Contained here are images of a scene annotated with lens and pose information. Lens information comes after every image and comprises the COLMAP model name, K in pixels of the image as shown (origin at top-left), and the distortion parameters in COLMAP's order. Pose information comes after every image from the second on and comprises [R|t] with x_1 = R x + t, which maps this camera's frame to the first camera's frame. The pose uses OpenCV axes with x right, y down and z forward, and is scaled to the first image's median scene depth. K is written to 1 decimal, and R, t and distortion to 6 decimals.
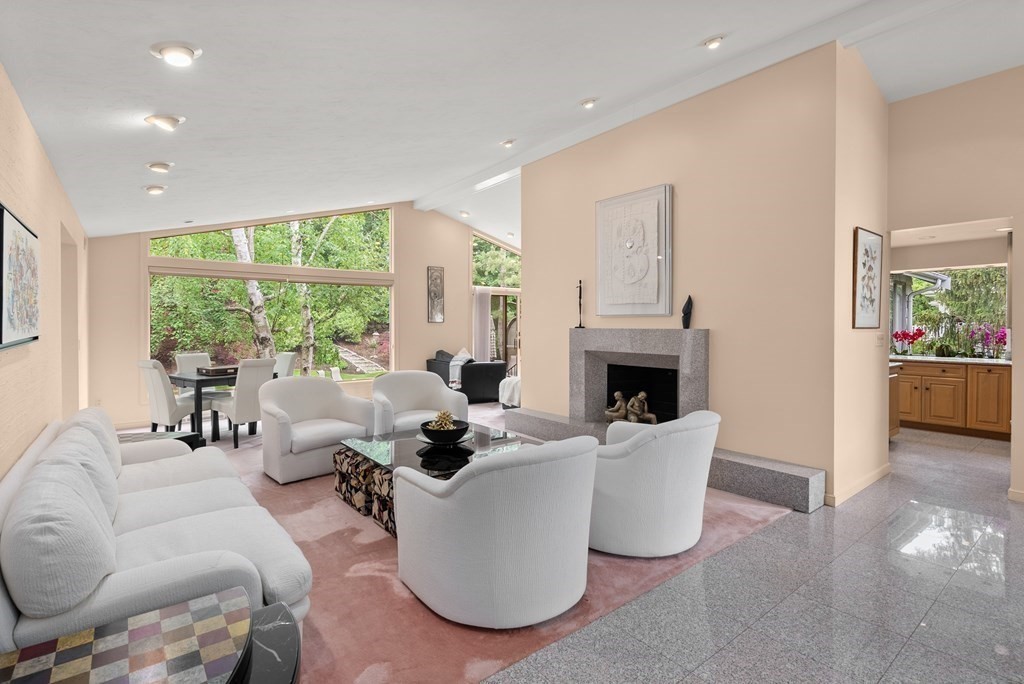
lens RADIAL K [[481.7, 0, 511.9], [0, 481.7, 335.8], [0, 0, 1]] dist [0.000917, 0.001837]
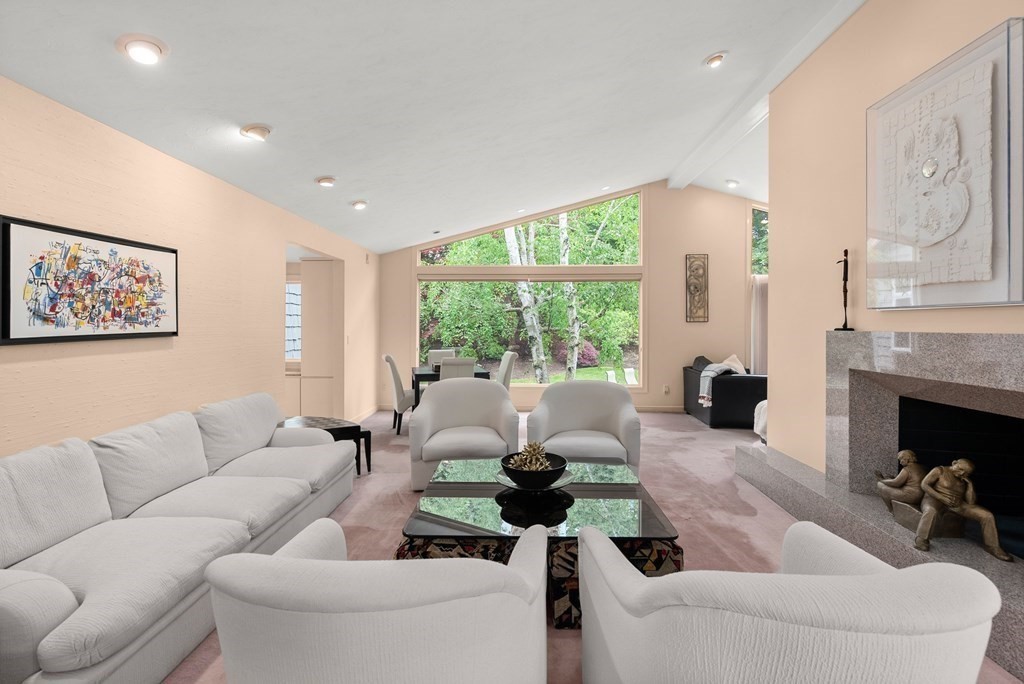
lens RADIAL K [[481.7, 0, 511.5], [0, 481.7, 330.9], [0, 0, 1]] dist [0.000917, 0.001837]
pose [[0.769406, 0.010654, -0.638671, 0.208272], [-0.017213, 0.999844, -0.004059, -0.006208], [0.638528, 0.014117, 0.769469, 0.286237]]
